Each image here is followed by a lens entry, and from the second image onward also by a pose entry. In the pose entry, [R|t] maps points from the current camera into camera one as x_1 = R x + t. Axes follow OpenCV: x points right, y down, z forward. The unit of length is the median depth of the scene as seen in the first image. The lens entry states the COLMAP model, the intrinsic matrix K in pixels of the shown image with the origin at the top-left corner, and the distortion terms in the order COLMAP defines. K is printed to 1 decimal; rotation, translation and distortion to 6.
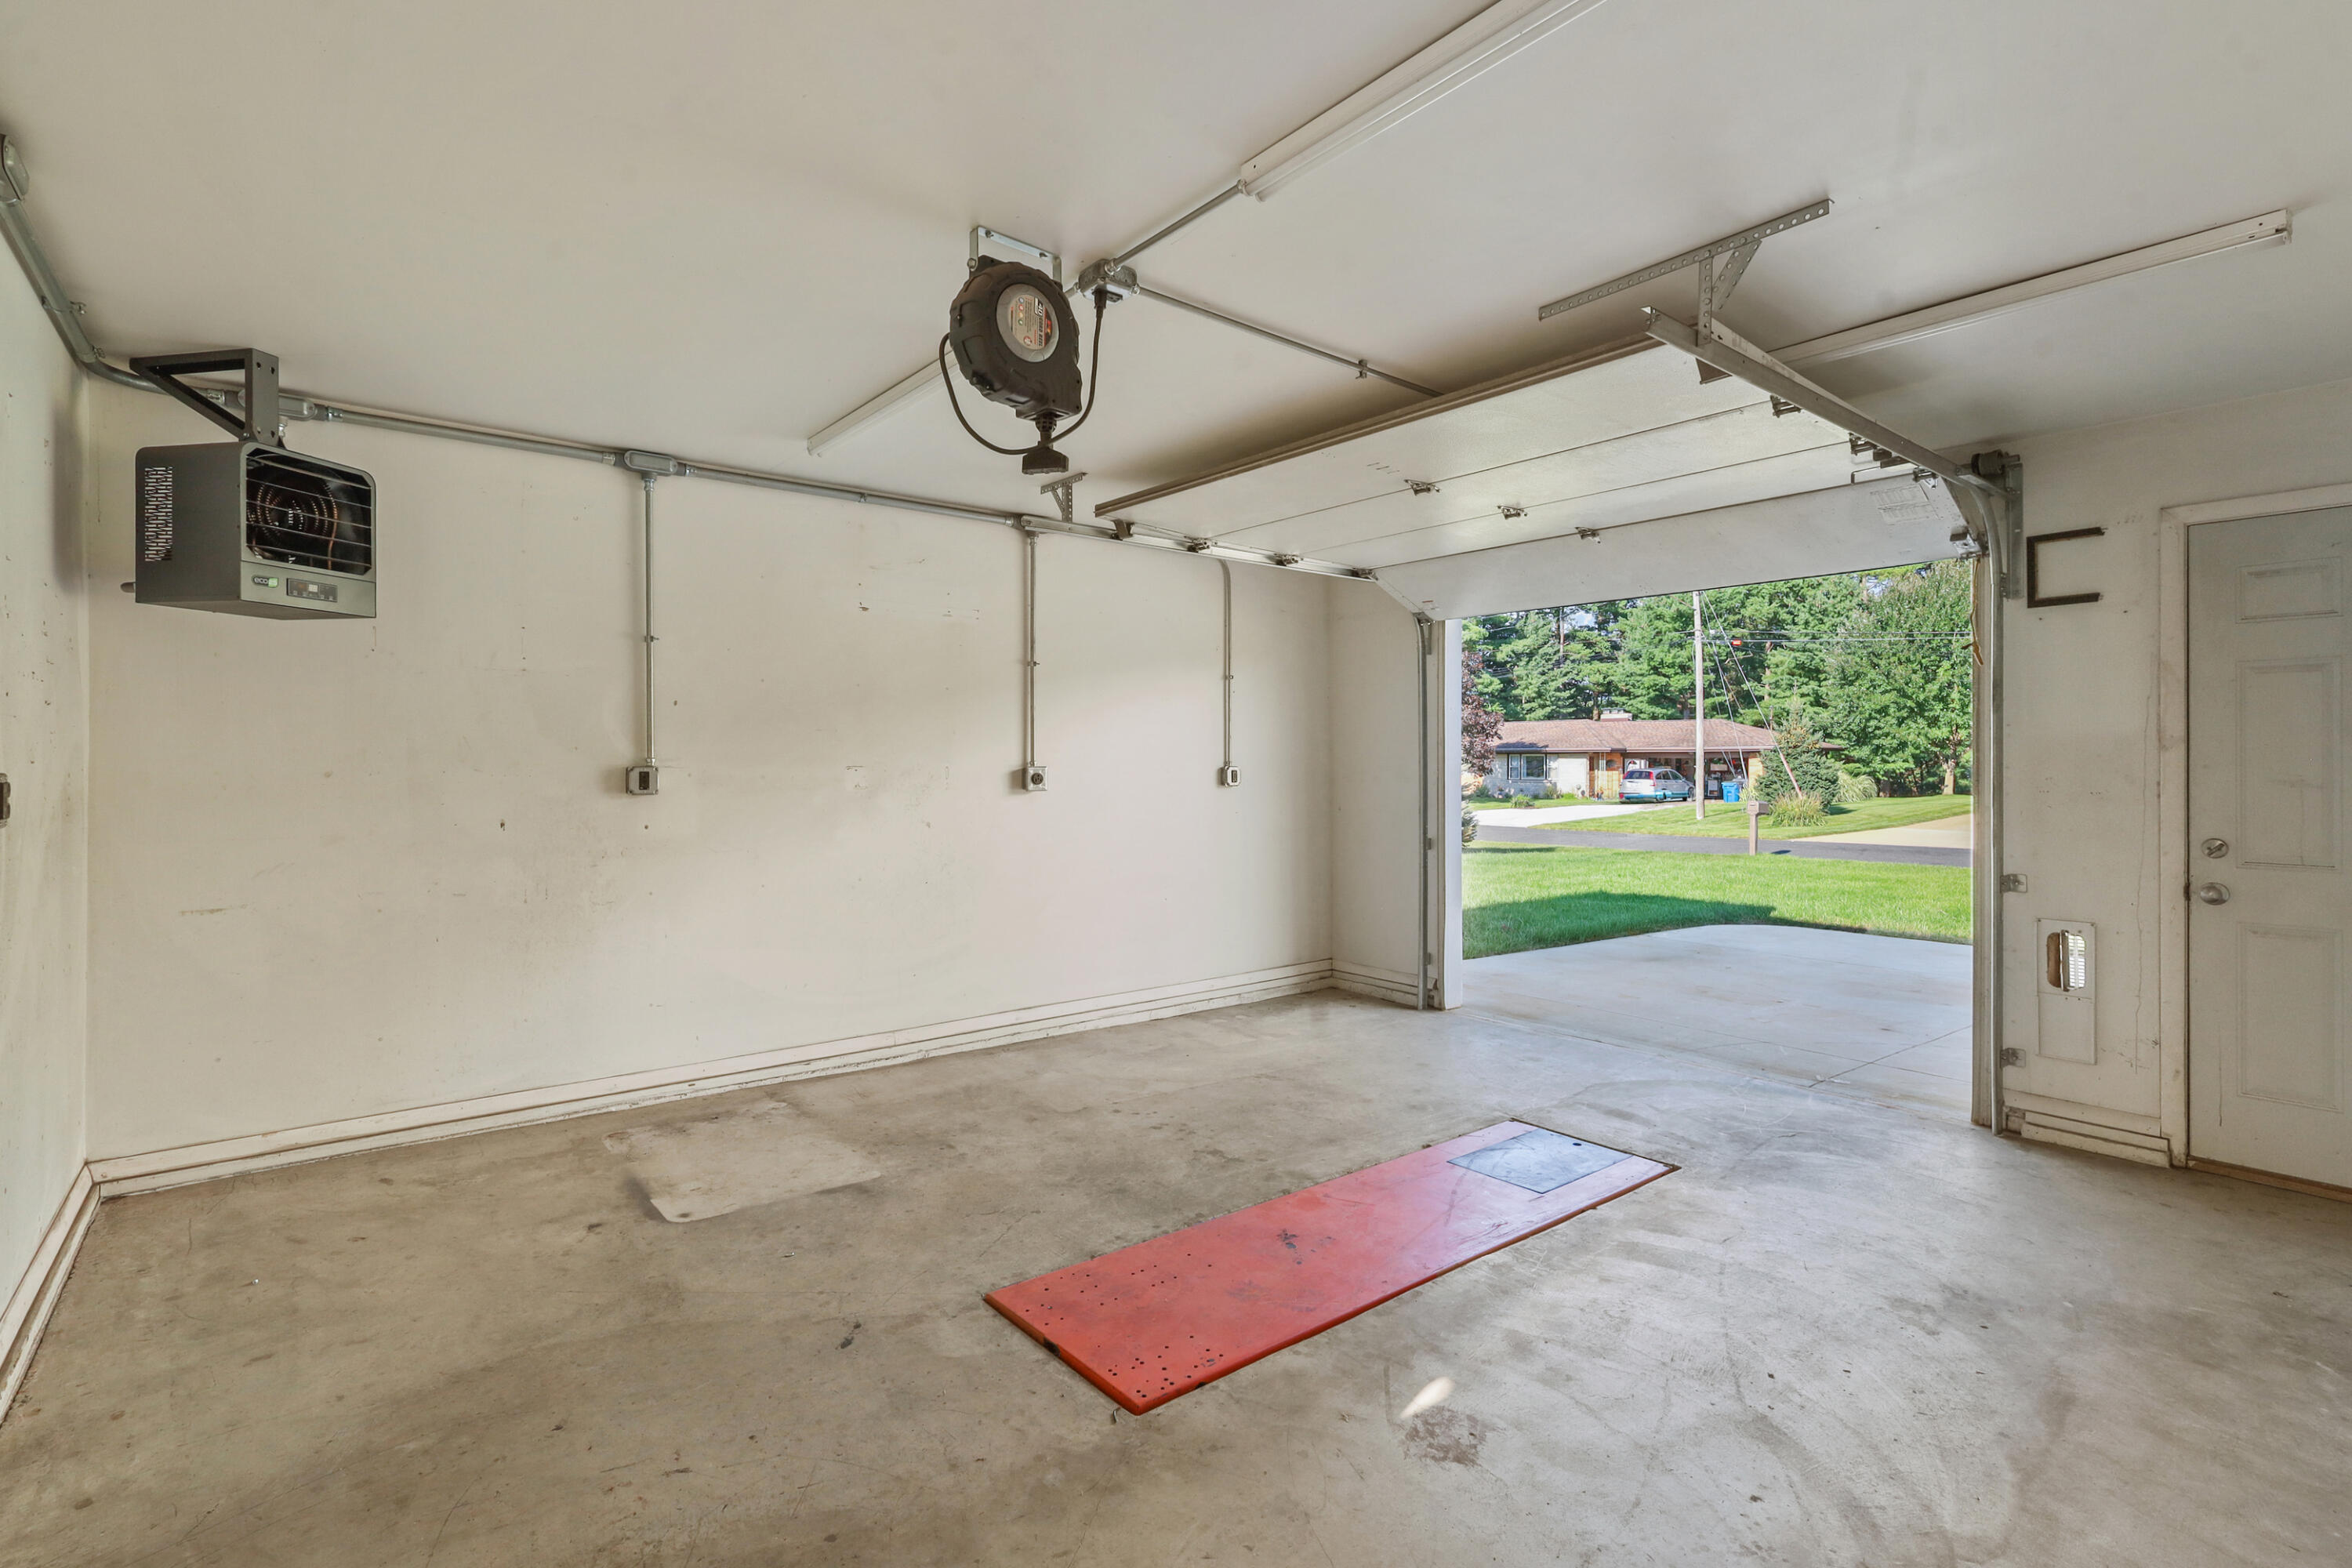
lens RADIAL K [[1094.8, 0, 1182.5], [0, 1094.8, 774.5], [0, 0, 1]] dist [0.002786, -0.000086]
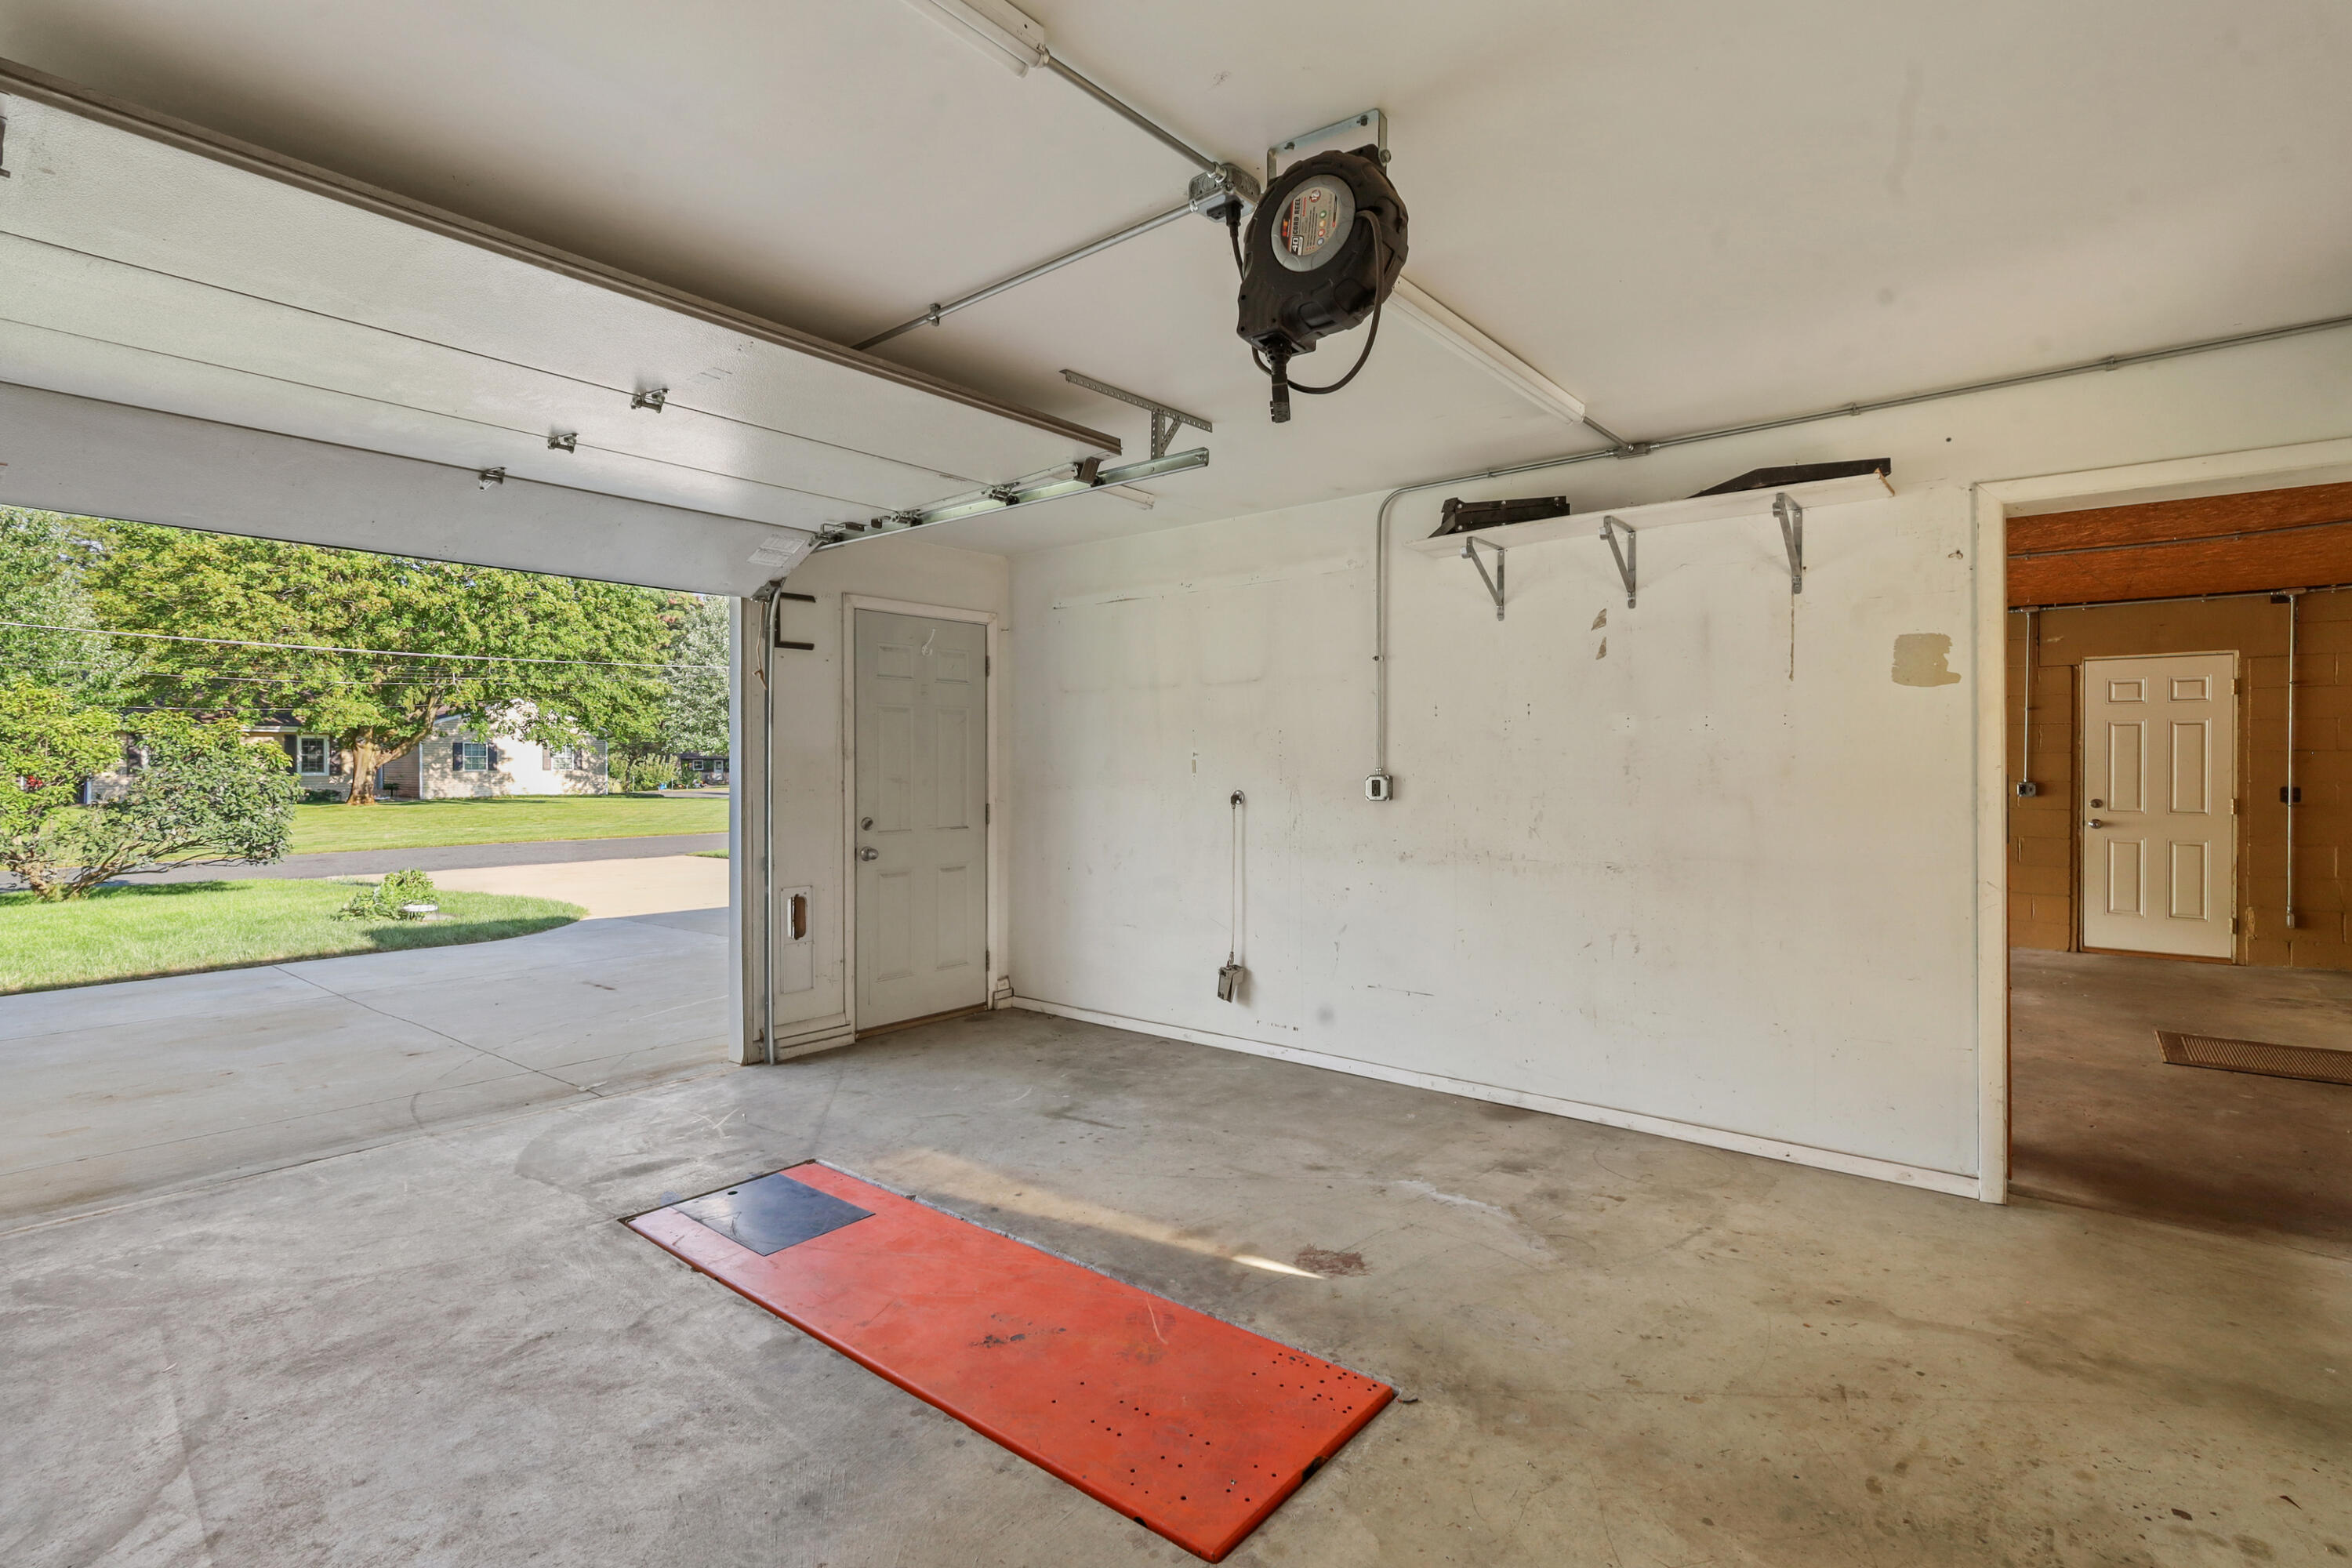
lens RADIAL K [[1094.8, 0, 1182.5], [0, 1094.8, 774.5], [0, 0, 1]] dist [0.002786, -0.000086]
pose [[-0.199425, -0.009494, 0.979867, -0.667412], [0.009042, 0.999893, 0.011528, -0.015866], [-0.979871, 0.011159, -0.199317, 0.912357]]
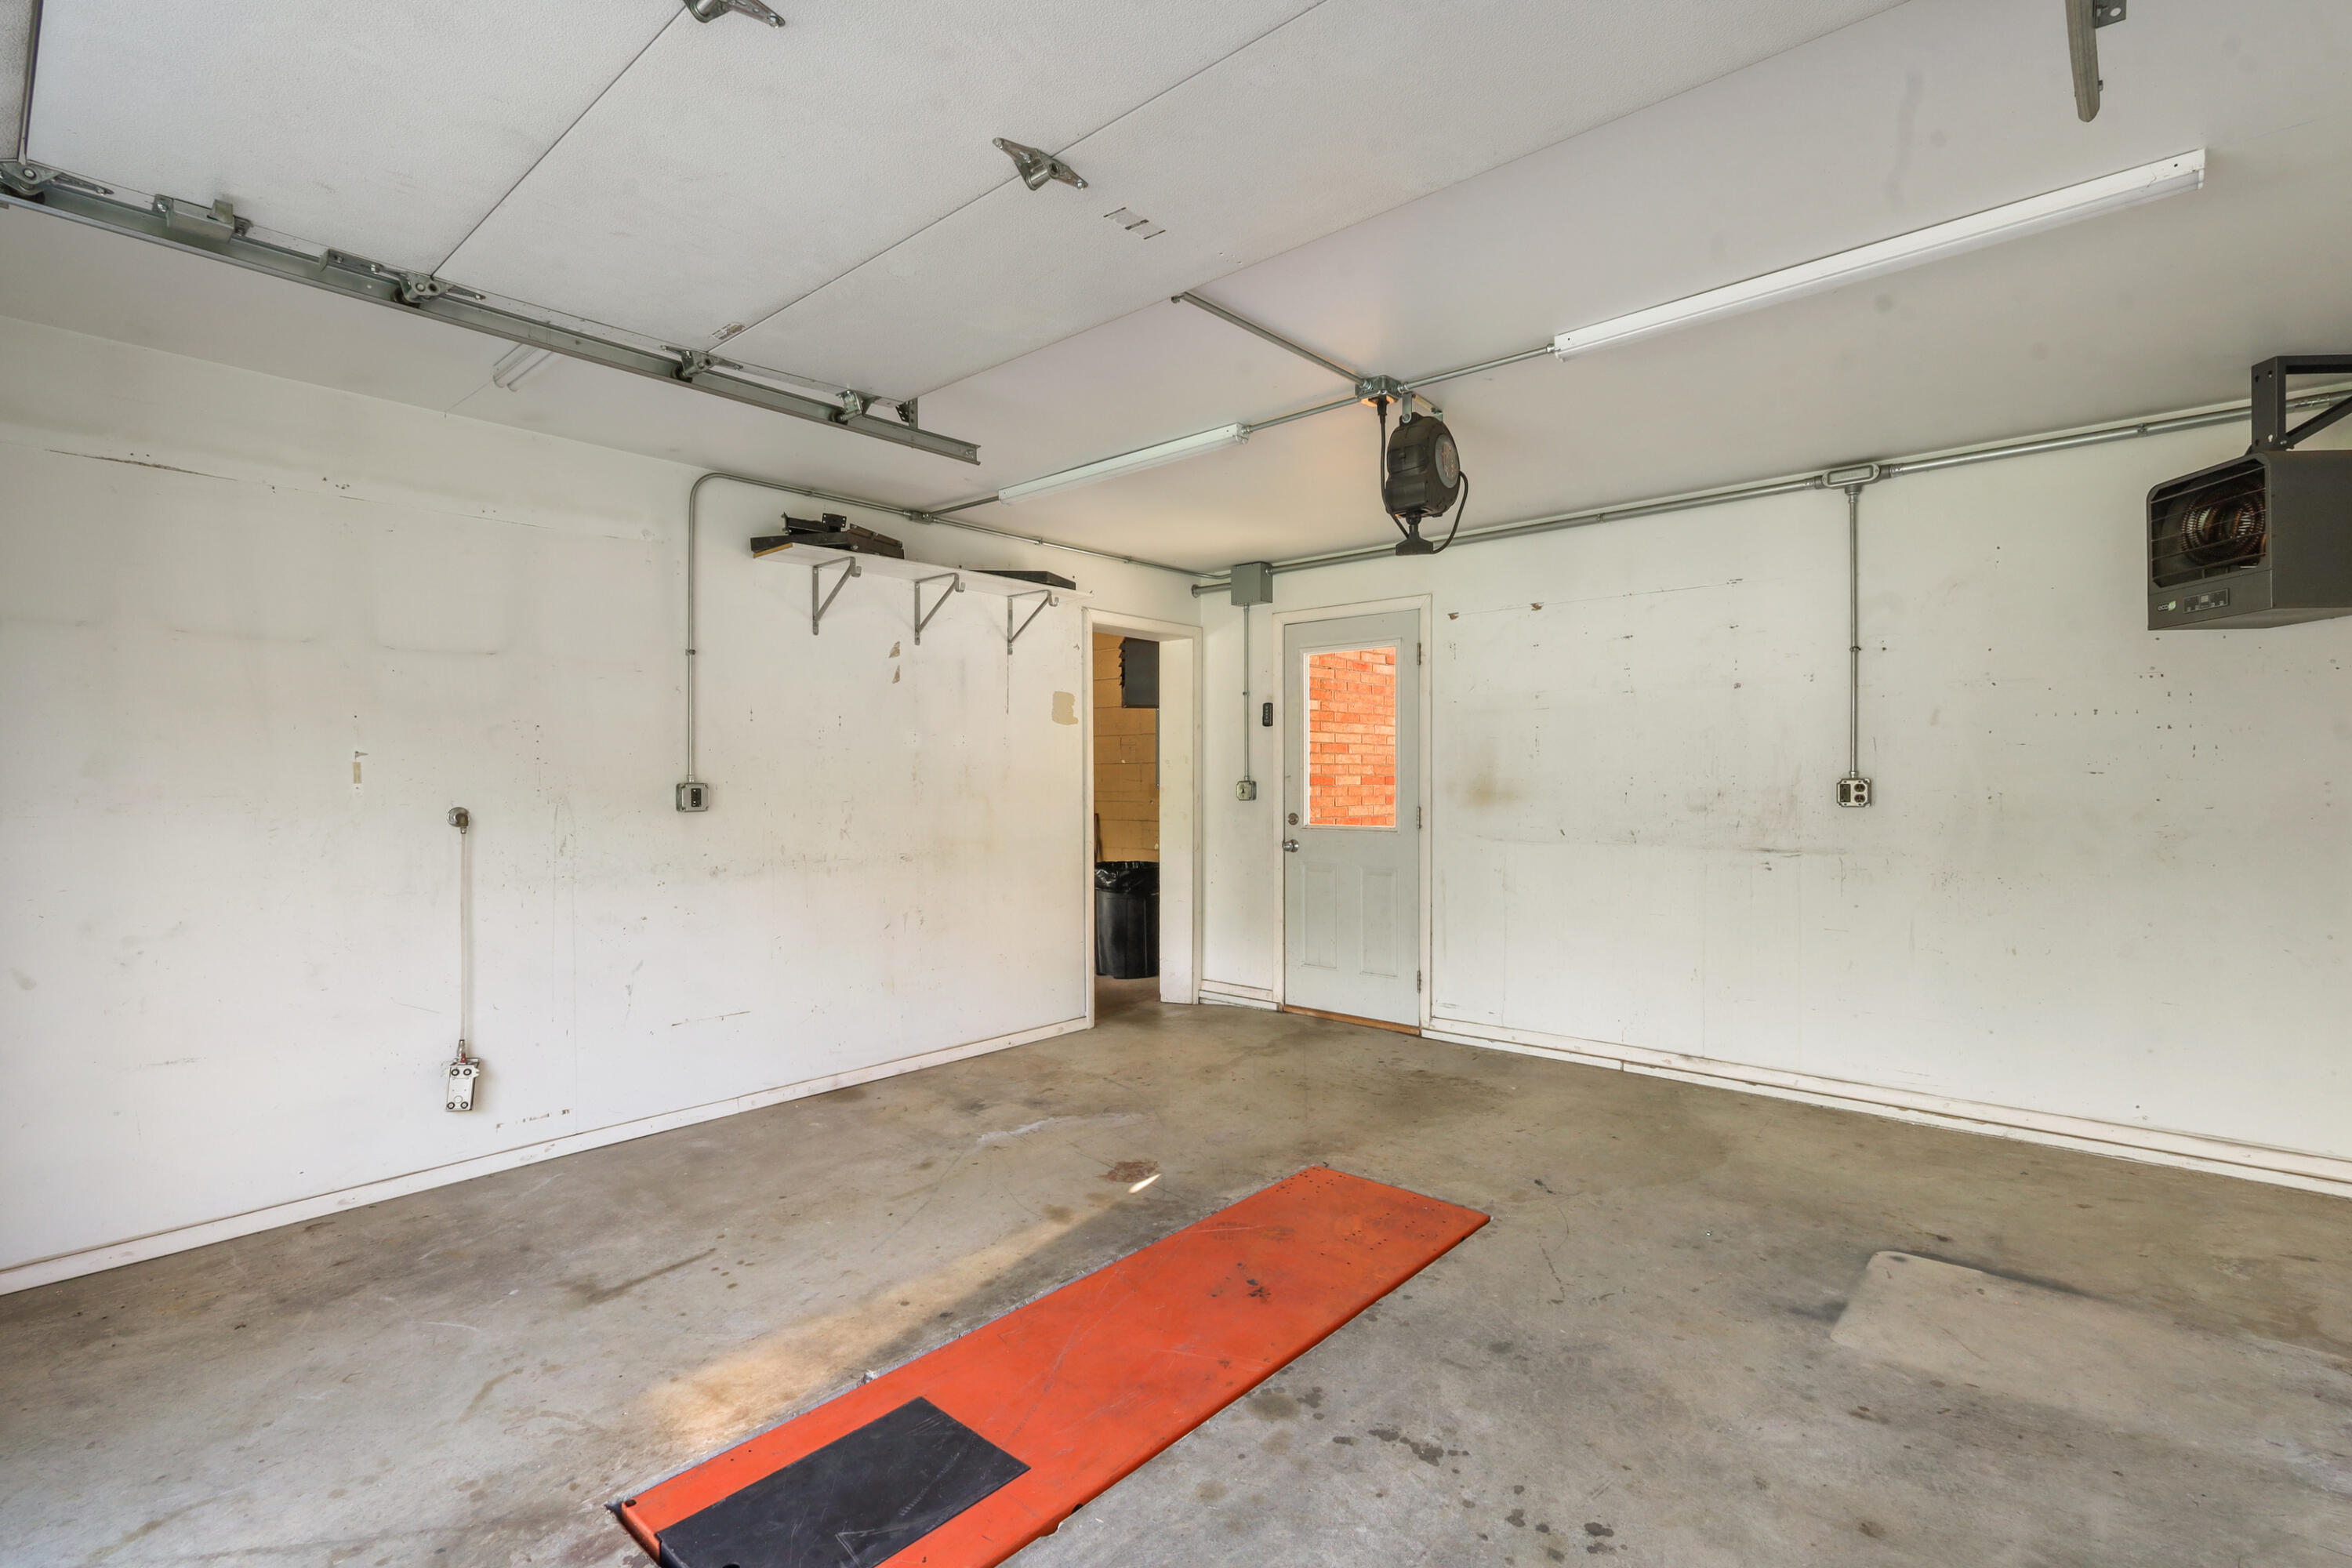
lens RADIAL K [[1094.8, 0, 1182.5], [0, 1094.8, 774.5], [0, 0, 1]] dist [0.002786, -0.000086]
pose [[-0.987513, 0.001905, -0.157526, 0.269852], [0.000996, 0.999982, 0.005849, -0.013400], [0.157534, 0.005619, -0.987498, 1.689439]]
